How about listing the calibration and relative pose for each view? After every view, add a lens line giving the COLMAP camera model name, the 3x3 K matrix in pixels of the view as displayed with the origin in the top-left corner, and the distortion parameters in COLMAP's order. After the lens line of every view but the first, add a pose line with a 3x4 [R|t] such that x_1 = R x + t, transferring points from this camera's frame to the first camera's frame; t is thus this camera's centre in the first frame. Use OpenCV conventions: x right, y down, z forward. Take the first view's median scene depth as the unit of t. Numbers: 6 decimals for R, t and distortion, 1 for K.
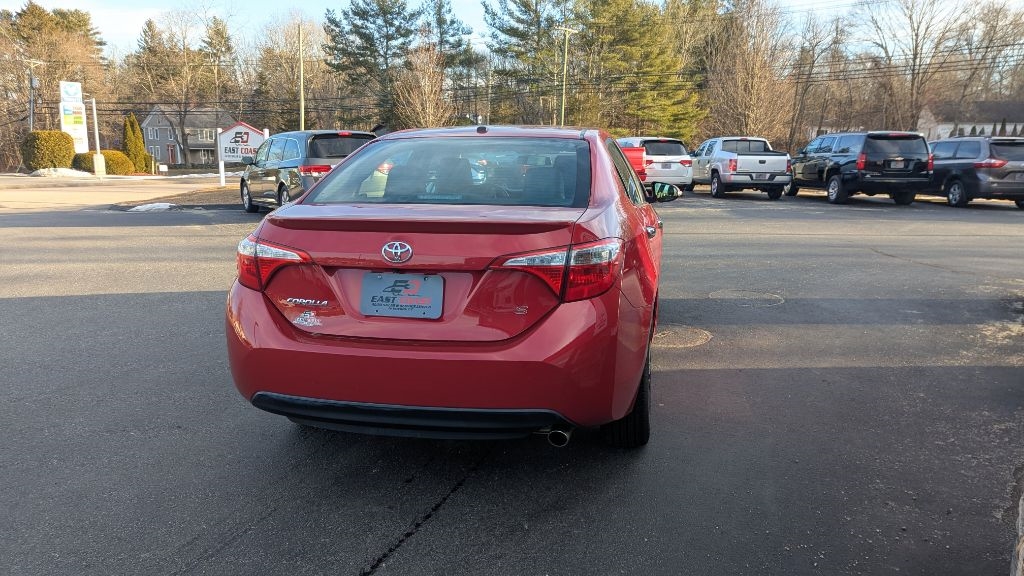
lens RADIAL K [[718.5, 0, 525.8], [0, 718.5, 289.7], [0, 0, 1]] dist [0.062013, -0.059276]
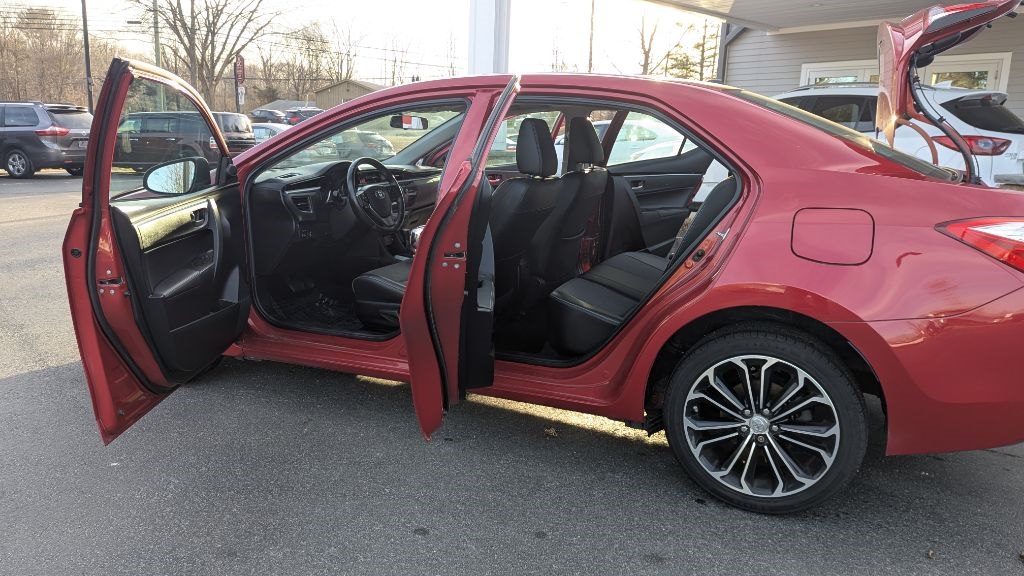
lens RADIAL K [[718.5, 0, 505.9], [0, 718.5, 284.3], [0, 0, 1]] dist [0.062013, -0.059276]
pose [[0.229816, -0.201856, 0.952071, -0.152344], [0.169739, 0.971575, 0.165018, -0.028076], [-0.958318, 0.123680, 0.257547, 0.166458]]
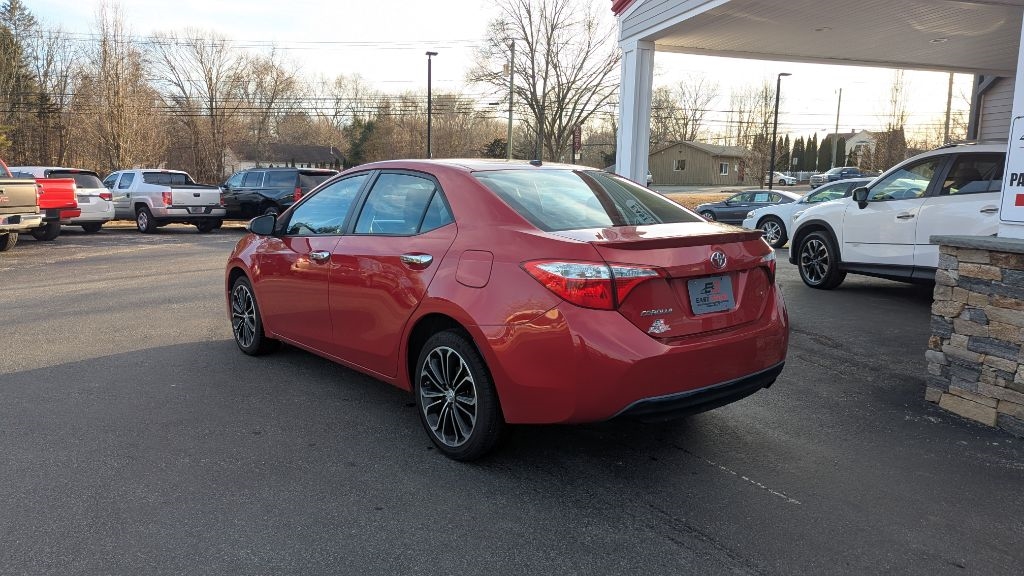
lens RADIAL K [[718.5, 0, 502.3], [0, 718.5, 278.5], [0, 0, 1]] dist [0.062013, -0.059276]
pose [[0.646097, -0.096663, 0.757110, -0.154809], [0.142664, 0.989760, 0.004620, -0.008777], [-0.749804, 0.105027, 0.653271, 0.050562]]
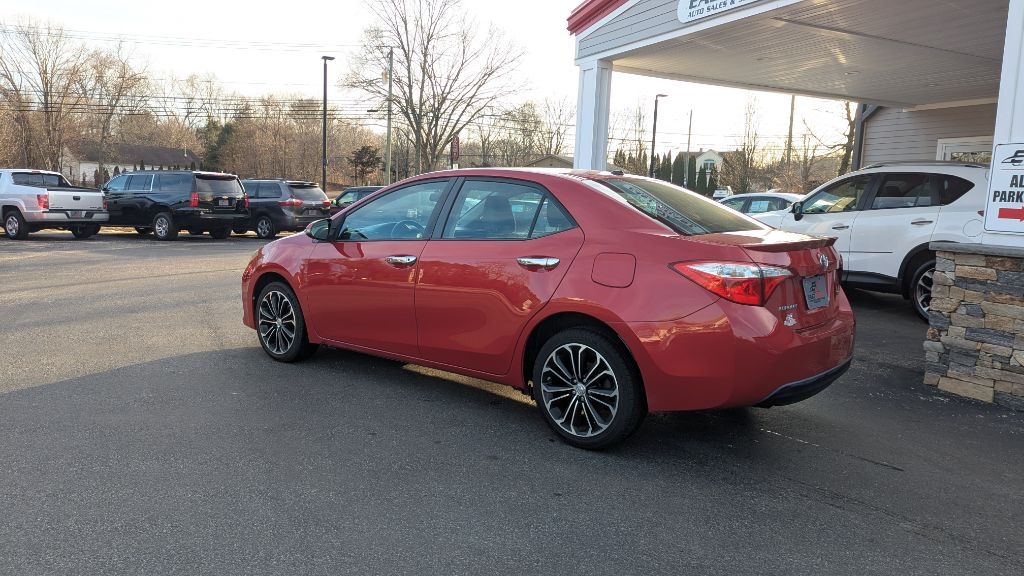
lens RADIAL K [[718.5, 0, 502.6], [0, 718.5, 278.2], [0, 0, 1]] dist [0.062013, -0.059276]
pose [[0.494666, -0.088931, 0.864521, -0.195883], [0.146179, 0.989093, 0.018105, -0.015454], [-0.856702, 0.117419, 0.502270, 0.091418]]
